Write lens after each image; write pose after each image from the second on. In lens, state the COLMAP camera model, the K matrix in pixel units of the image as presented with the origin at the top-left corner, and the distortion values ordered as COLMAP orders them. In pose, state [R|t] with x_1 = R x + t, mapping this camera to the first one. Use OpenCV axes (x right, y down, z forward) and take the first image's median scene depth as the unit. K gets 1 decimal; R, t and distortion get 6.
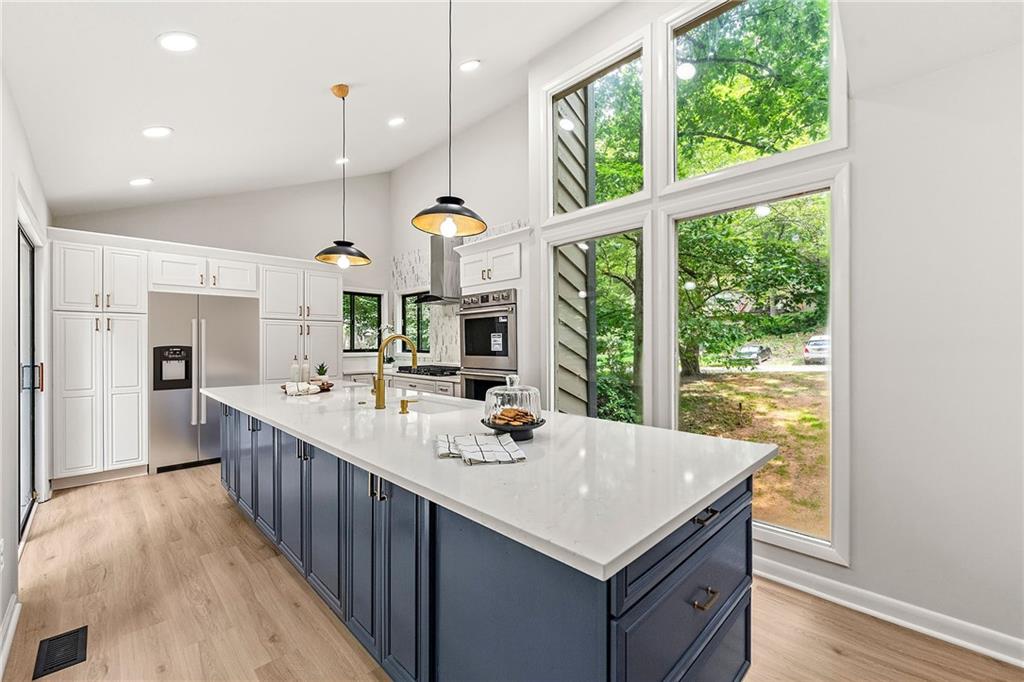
lens RADIAL K [[418.6, 0, 513.4], [0, 418.6, 342.1], [0, 0, 1]] dist [-0.002794, -0.001056]
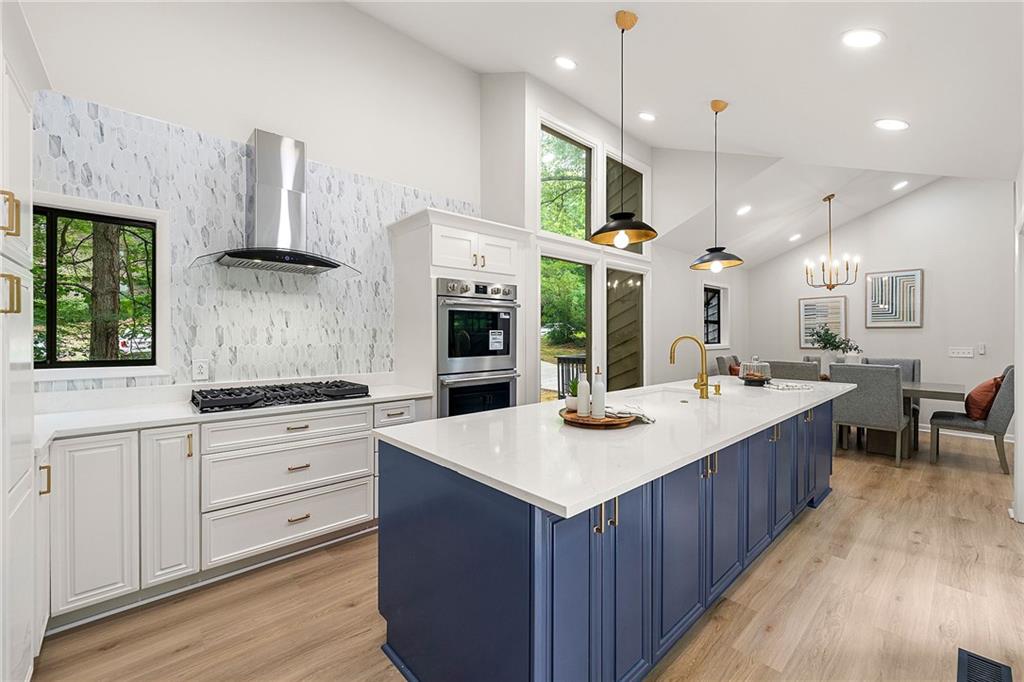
lens RADIAL K [[418.6, 0, 513.6], [0, 418.6, 337.3], [0, 0, 1]] dist [-0.002794, -0.001056]
pose [[0.043241, -0.000298, 0.999065, -0.922907], [-0.003584, 0.999993, 0.000453, -0.006267], [-0.999058, -0.003600, 0.043240, 0.904568]]
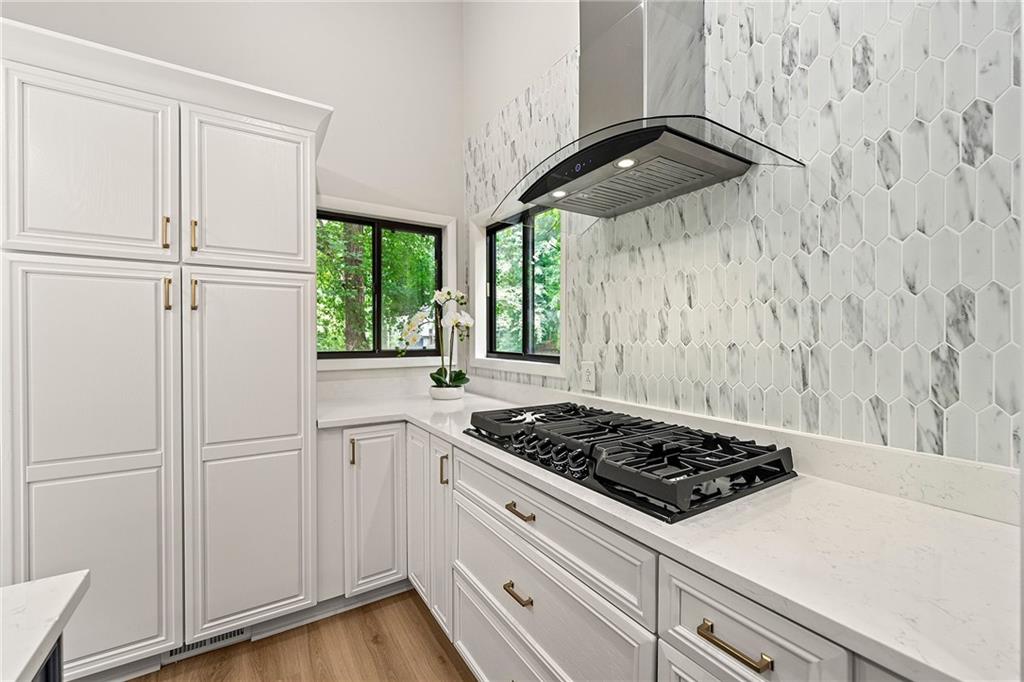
lens RADIAL K [[418.6, 0, 510.0], [0, 418.6, 340.5], [0, 0, 1]] dist [-0.002794, -0.001056]
pose [[0.975444, 0.002193, -0.220237, -0.242699], [0.001053, 0.999893, 0.014620, 0.000766], [0.220246, -0.014493, 0.975337, 0.957011]]
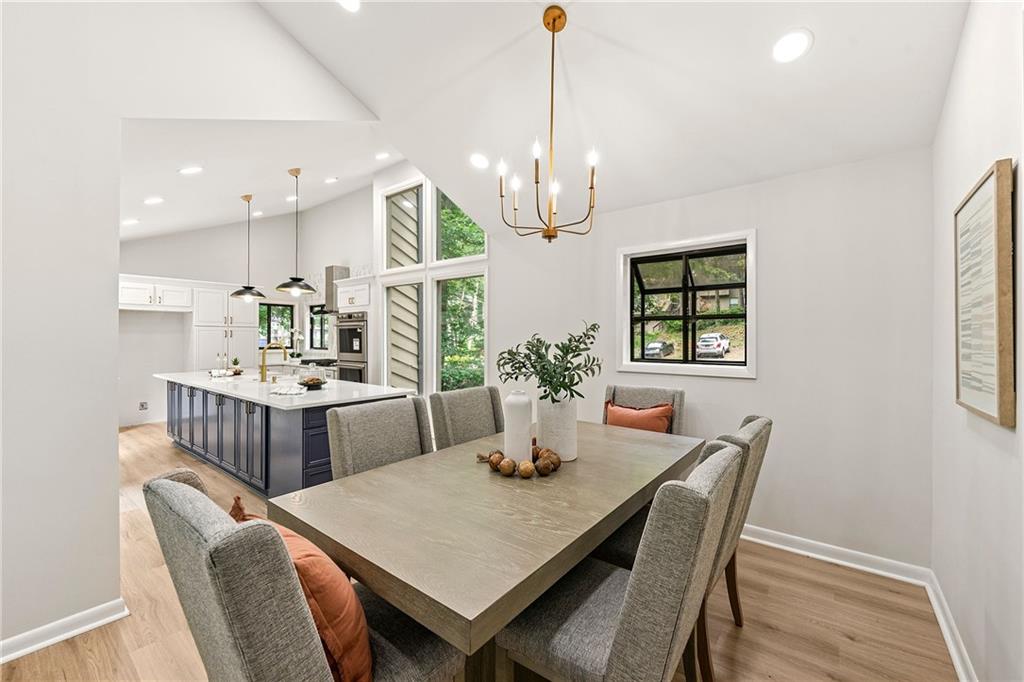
lens RADIAL K [[418.6, 0, 516.6], [0, 418.6, 335.6], [0, 0, 1]] dist [-0.002794, -0.001056]
pose [[0.992893, 0.004789, 0.118912, 0.366582], [-0.004655, 0.999988, -0.001411, -0.033015], [-0.118917, 0.000848, 0.992904, -0.630256]]
